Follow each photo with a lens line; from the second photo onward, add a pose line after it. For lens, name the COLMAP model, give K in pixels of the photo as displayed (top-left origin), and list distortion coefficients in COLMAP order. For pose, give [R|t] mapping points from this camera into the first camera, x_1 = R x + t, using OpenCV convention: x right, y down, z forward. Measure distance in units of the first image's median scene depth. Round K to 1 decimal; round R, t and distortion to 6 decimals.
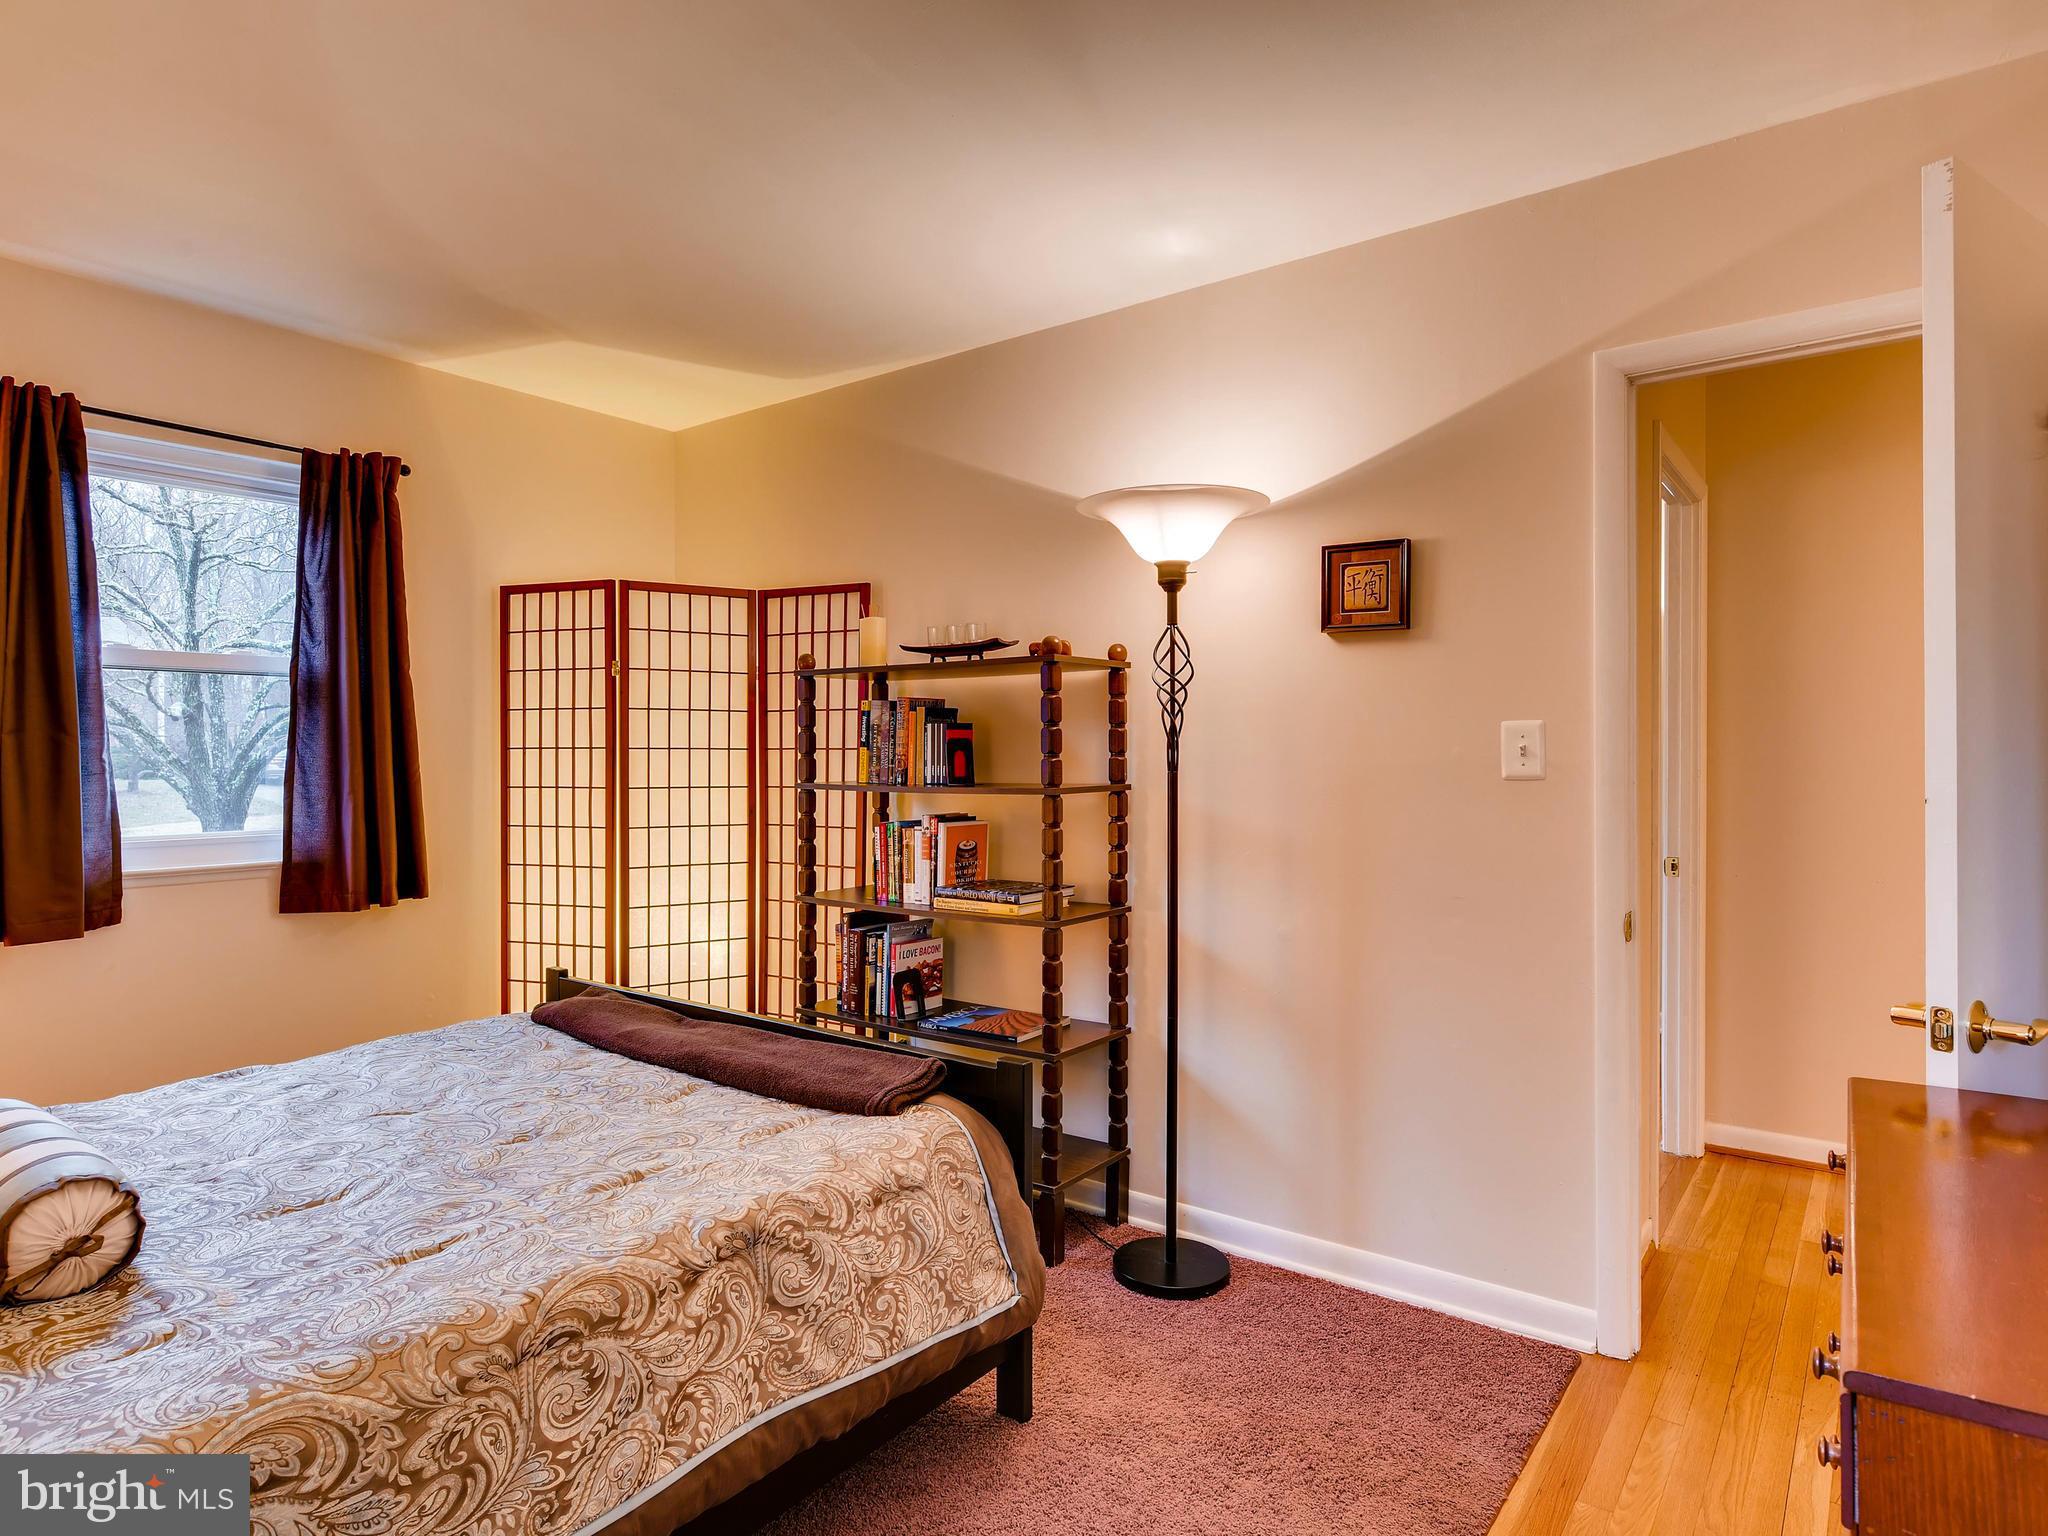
lens RADIAL K [[1178.0, 0, 1033.7], [0, 1178.0, 766.2], [0, 0, 1]] dist [-0.001268, 0.000085]
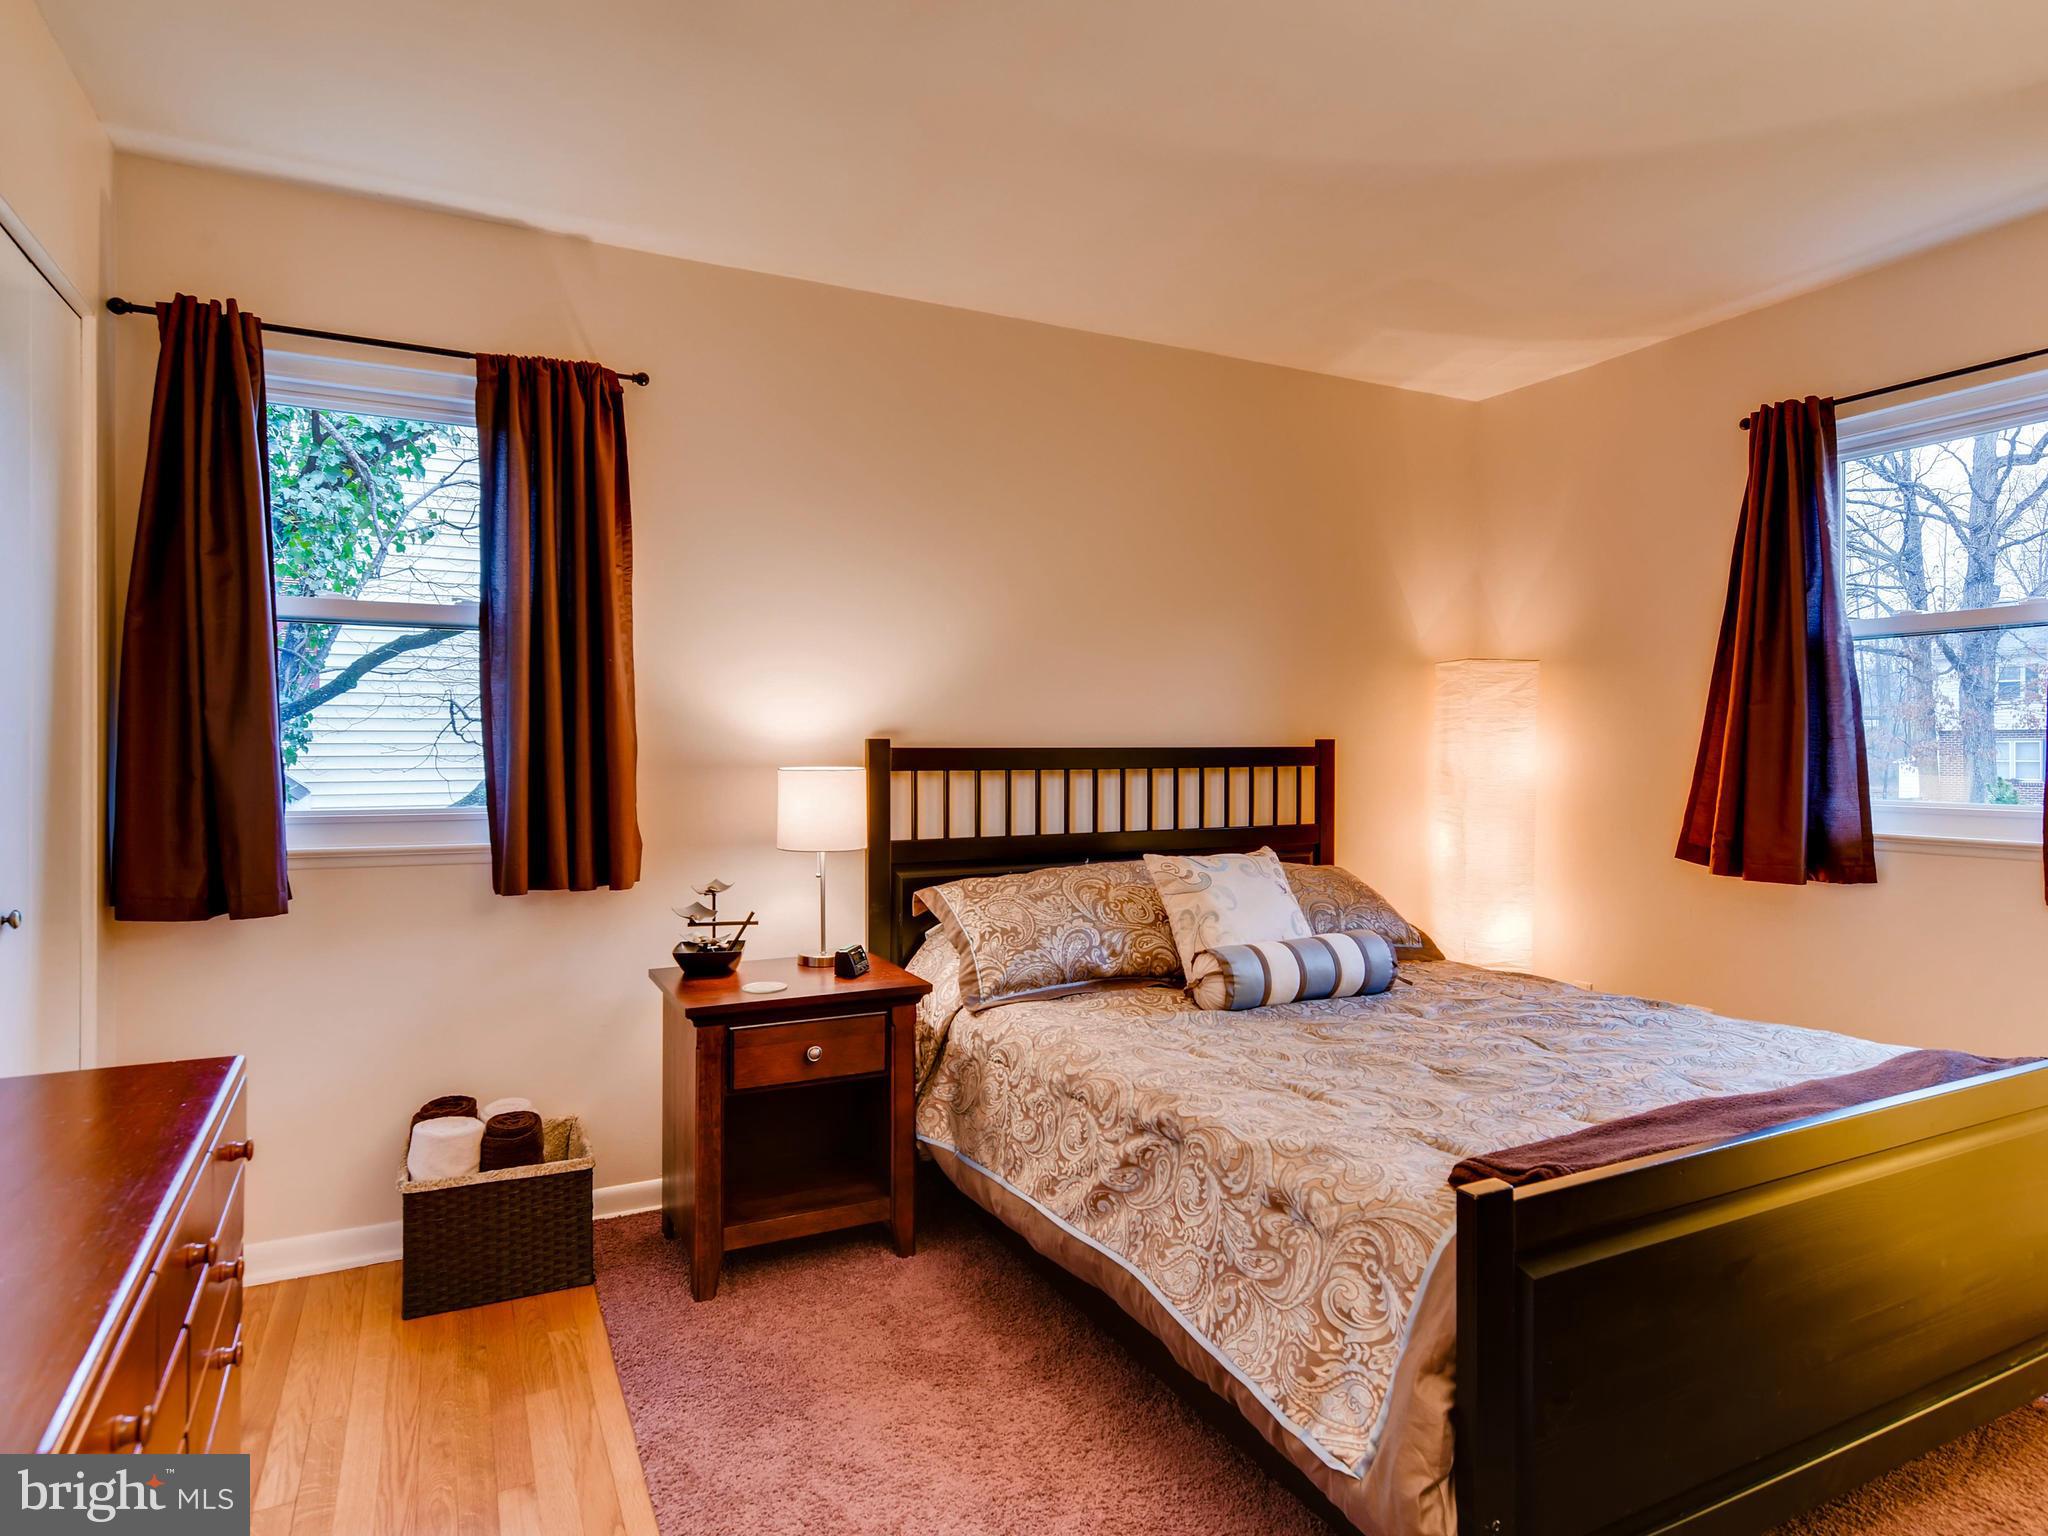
lens RADIAL K [[1178.0, 0, 1033.7], [0, 1178.0, 766.2], [0, 0, 1]] dist [-0.001268, 0.000085]
pose [[-0.450135, 0.017537, -0.892788, 0.655838], [-0.006352, 0.999719, 0.022840, 0.015677], [0.892938, 0.015952, -0.449897, 1.089162]]
